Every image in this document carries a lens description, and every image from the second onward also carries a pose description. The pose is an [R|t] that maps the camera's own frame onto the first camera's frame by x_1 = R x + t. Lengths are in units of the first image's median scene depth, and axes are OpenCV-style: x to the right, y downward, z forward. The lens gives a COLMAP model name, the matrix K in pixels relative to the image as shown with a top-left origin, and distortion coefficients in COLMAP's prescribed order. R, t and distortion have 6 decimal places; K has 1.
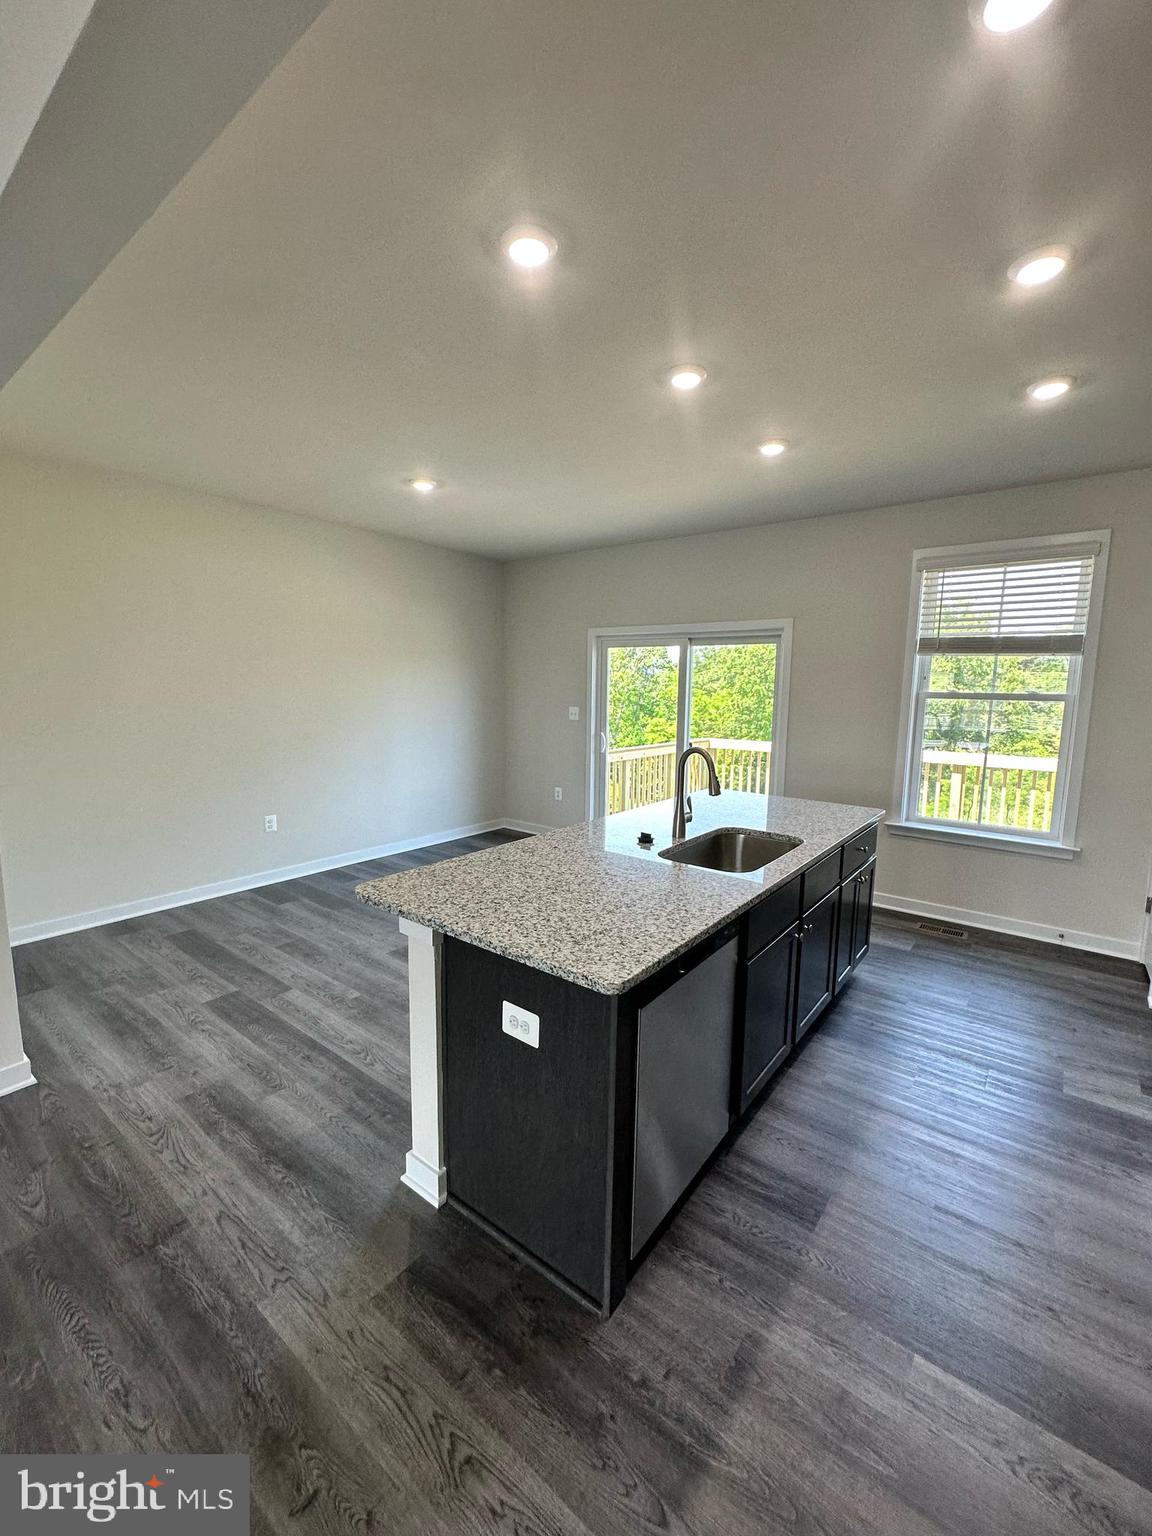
lens RADIAL K [[628.2, 0, 571.0], [0, 628.2, 774.5], [0, 0, 1]] dist [0.000099, 0.000501]
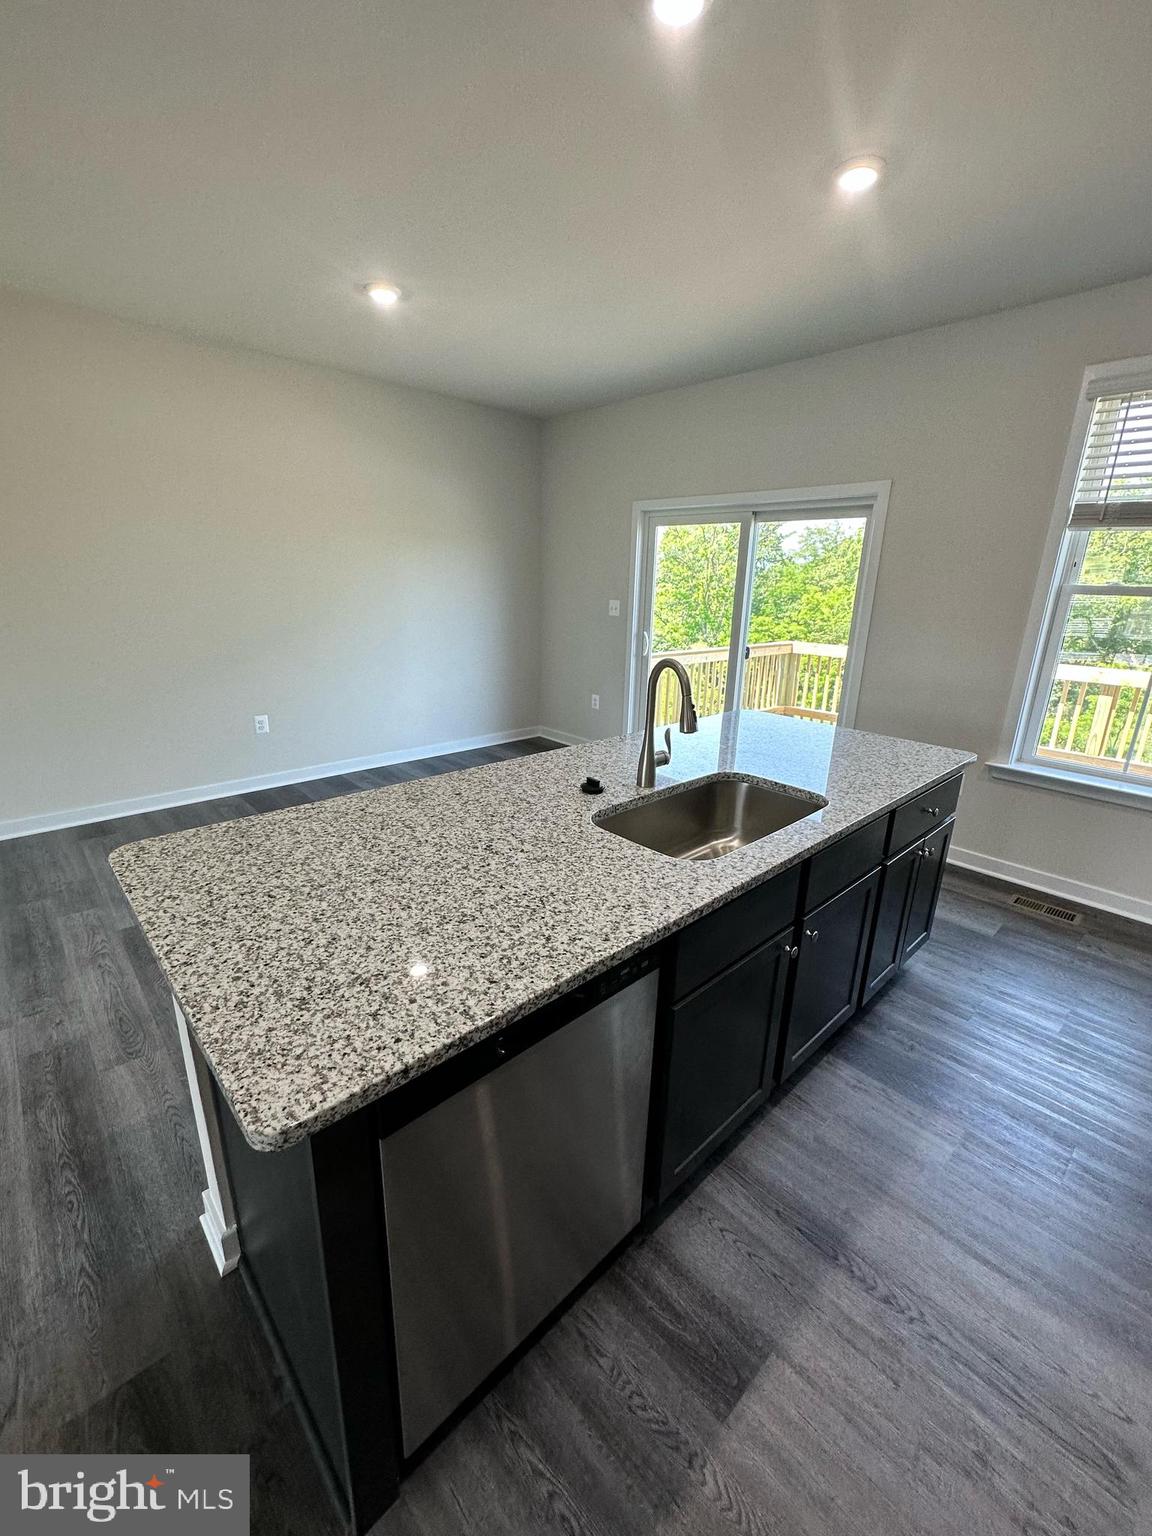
lens RADIAL K [[628.2, 0, 569.3], [0, 628.2, 771.2], [0, 0, 1]] dist [0.000099, 0.000501]
pose [[0.987138, 0.057439, -0.149195, 0.158270], [-0.033580, 0.986905, 0.157771, -0.021565], [0.156304, -0.150732, 0.976140, 0.243310]]
